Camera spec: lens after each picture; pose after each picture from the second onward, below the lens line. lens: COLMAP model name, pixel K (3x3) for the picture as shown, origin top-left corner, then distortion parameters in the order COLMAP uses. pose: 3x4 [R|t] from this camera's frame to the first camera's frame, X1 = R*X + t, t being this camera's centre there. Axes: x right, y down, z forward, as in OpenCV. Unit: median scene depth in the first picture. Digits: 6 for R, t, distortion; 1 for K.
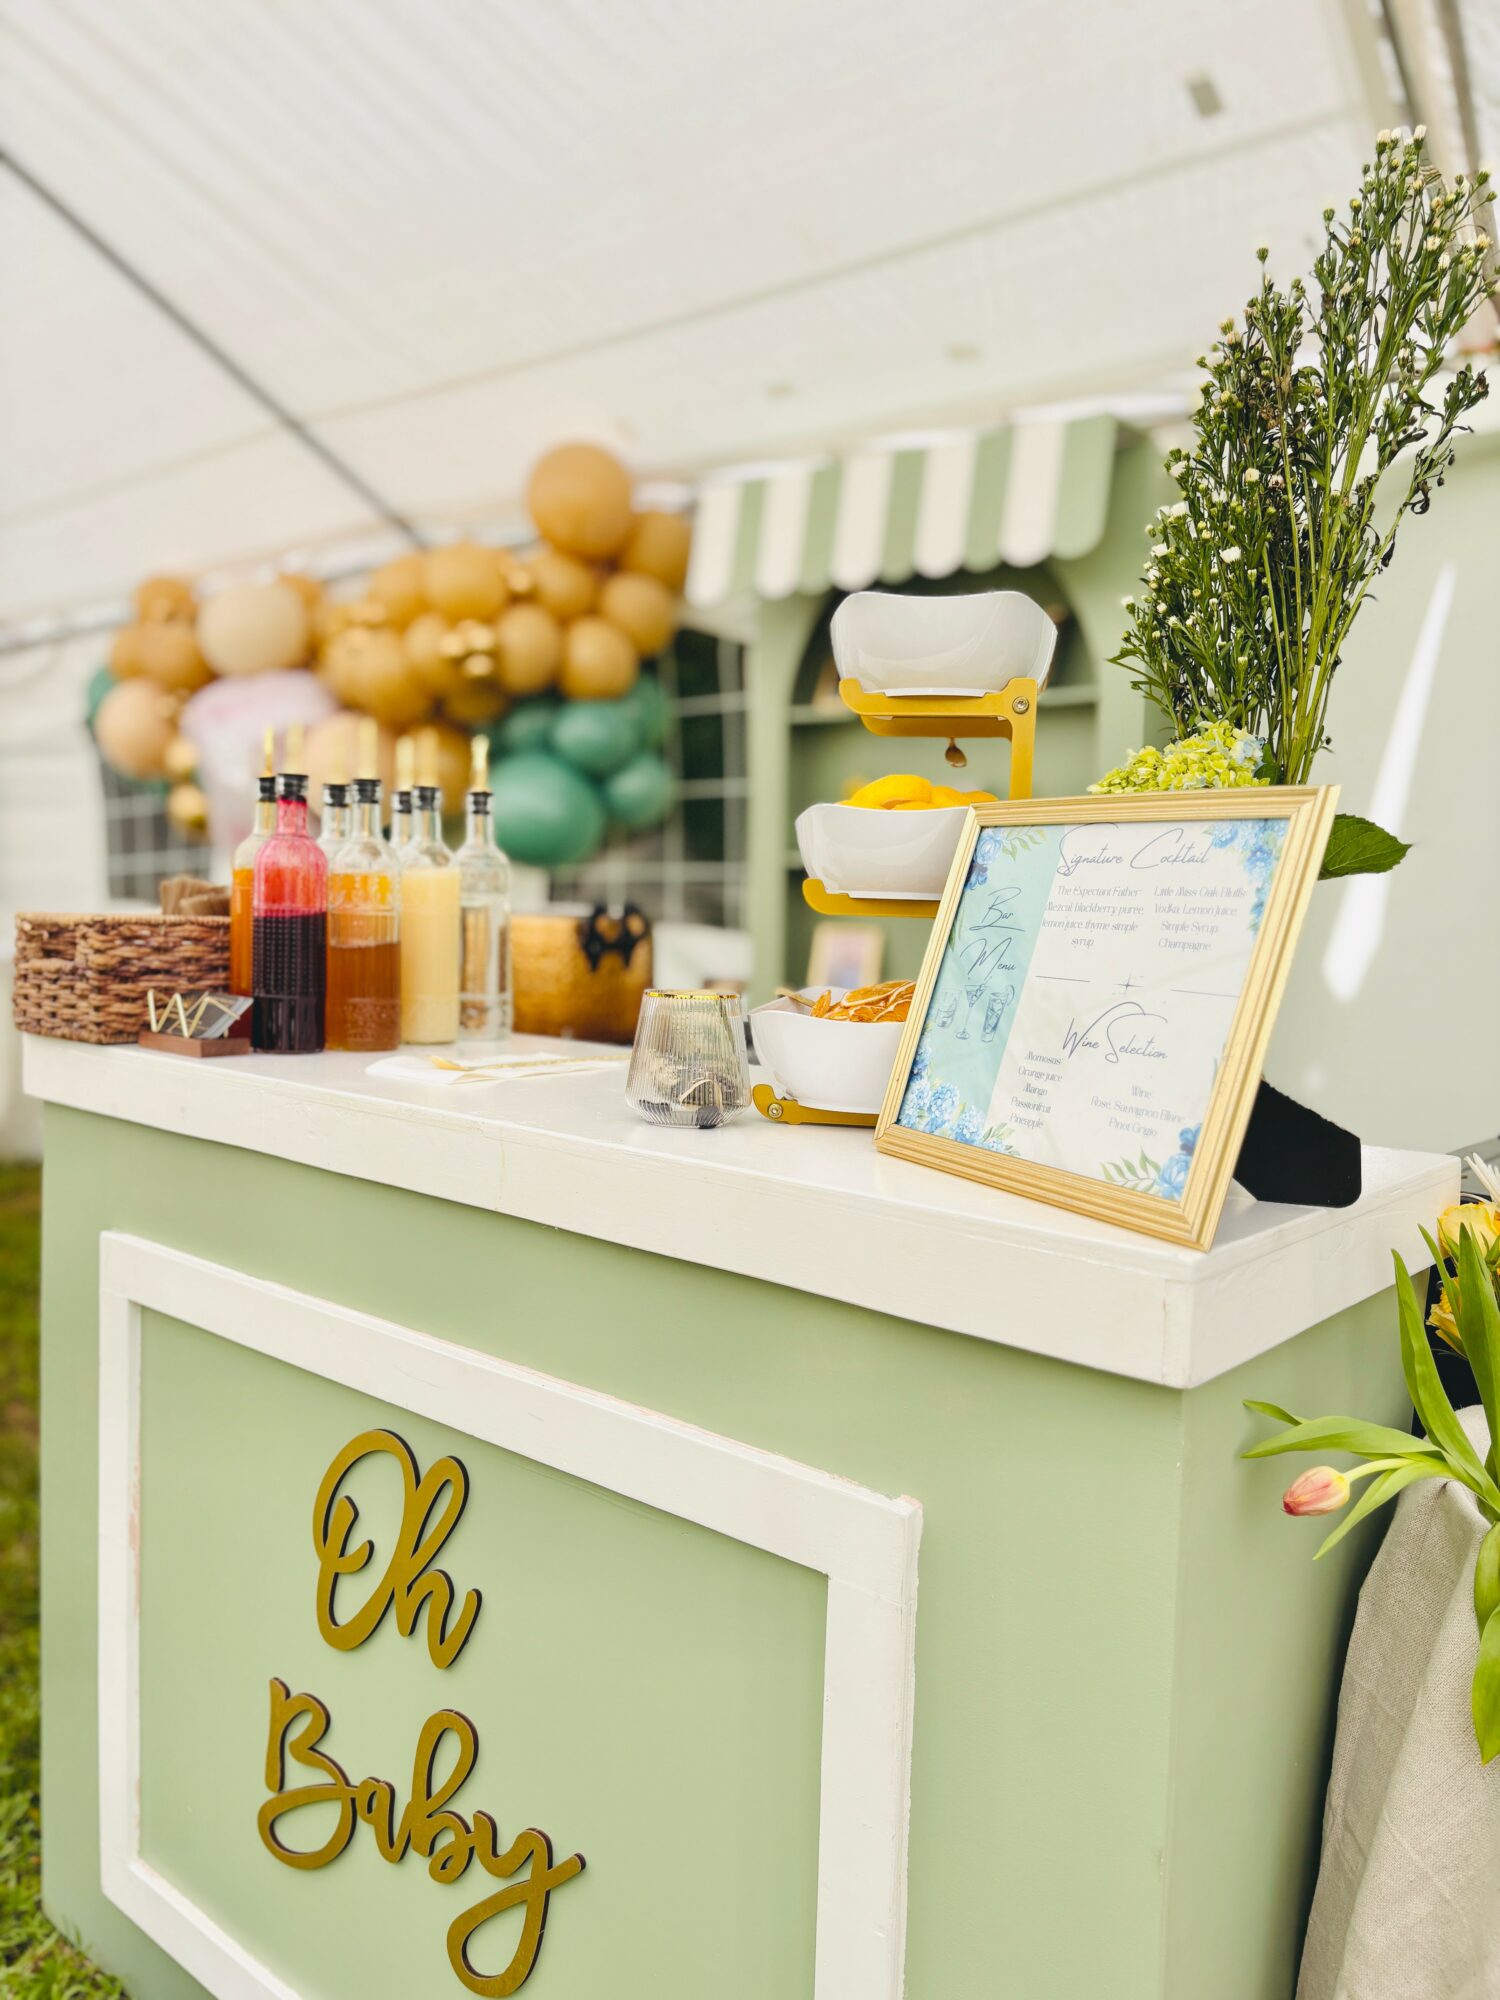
lens RADIAL K [[1663.4, 0, 750.0], [0, 1663.4, 1000.0], [0, 0, 1]] dist [0.013837, 0.007787]
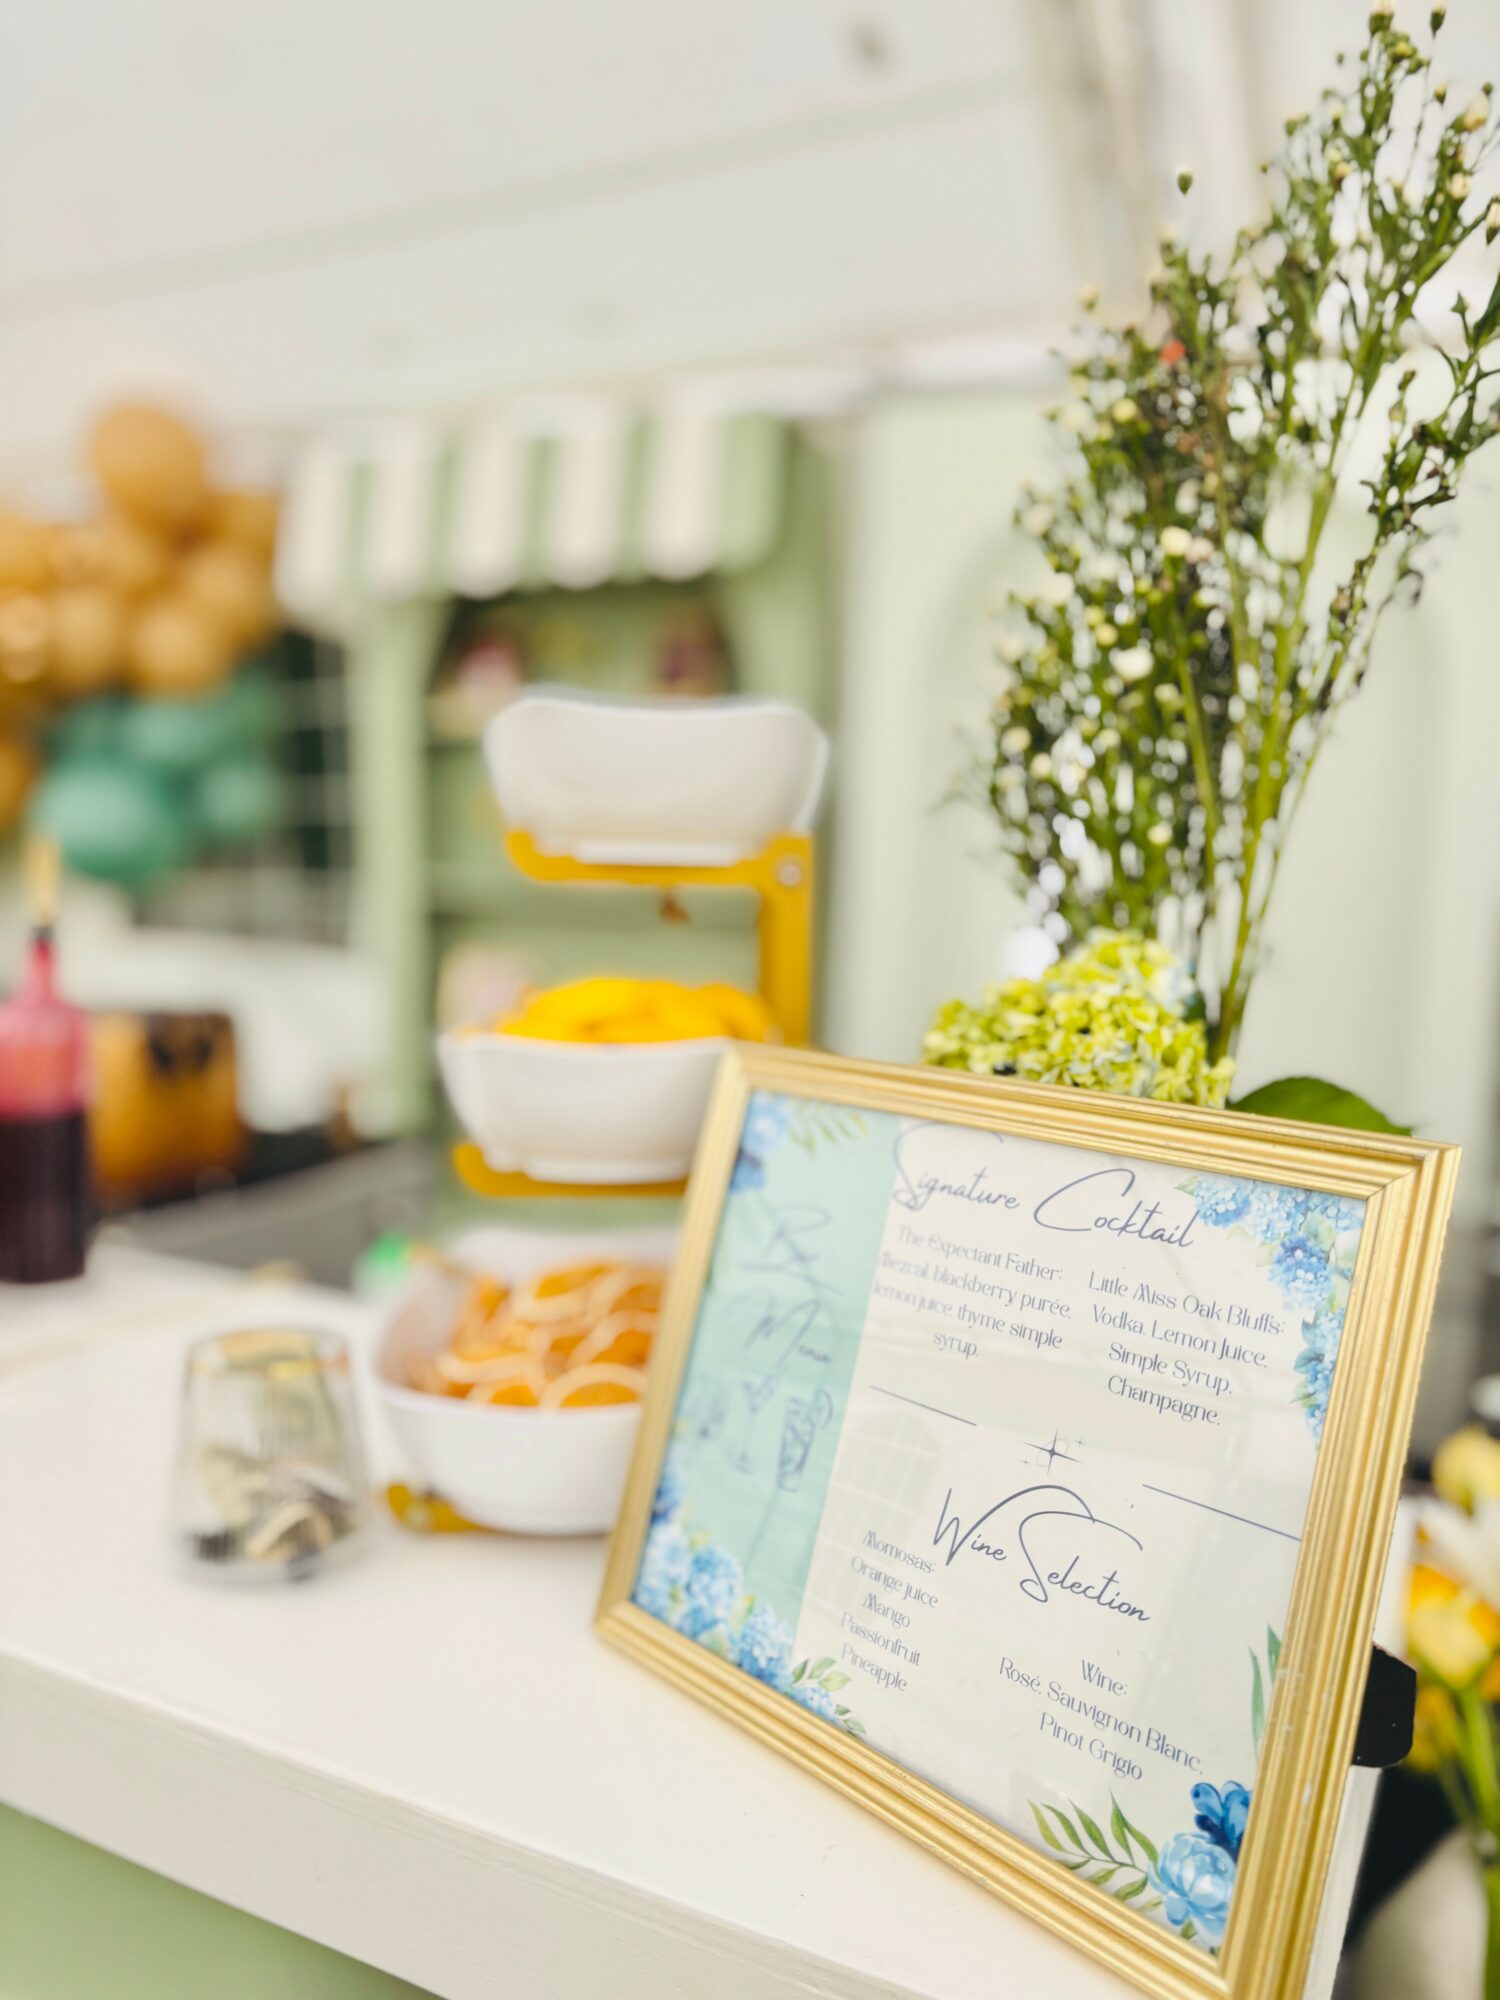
lens RADIAL K [[1595.6, 0, 750.6], [0, 1595.6, 1033.6], [0, 0, 1]] dist [-0.000461, -0.006351]
pose [[0.972811, -0.028140, 0.229885, 0.001935], [0.016381, 0.998465, 0.052900, -0.115812], [-0.231021, -0.047696, 0.971779, 0.312432]]
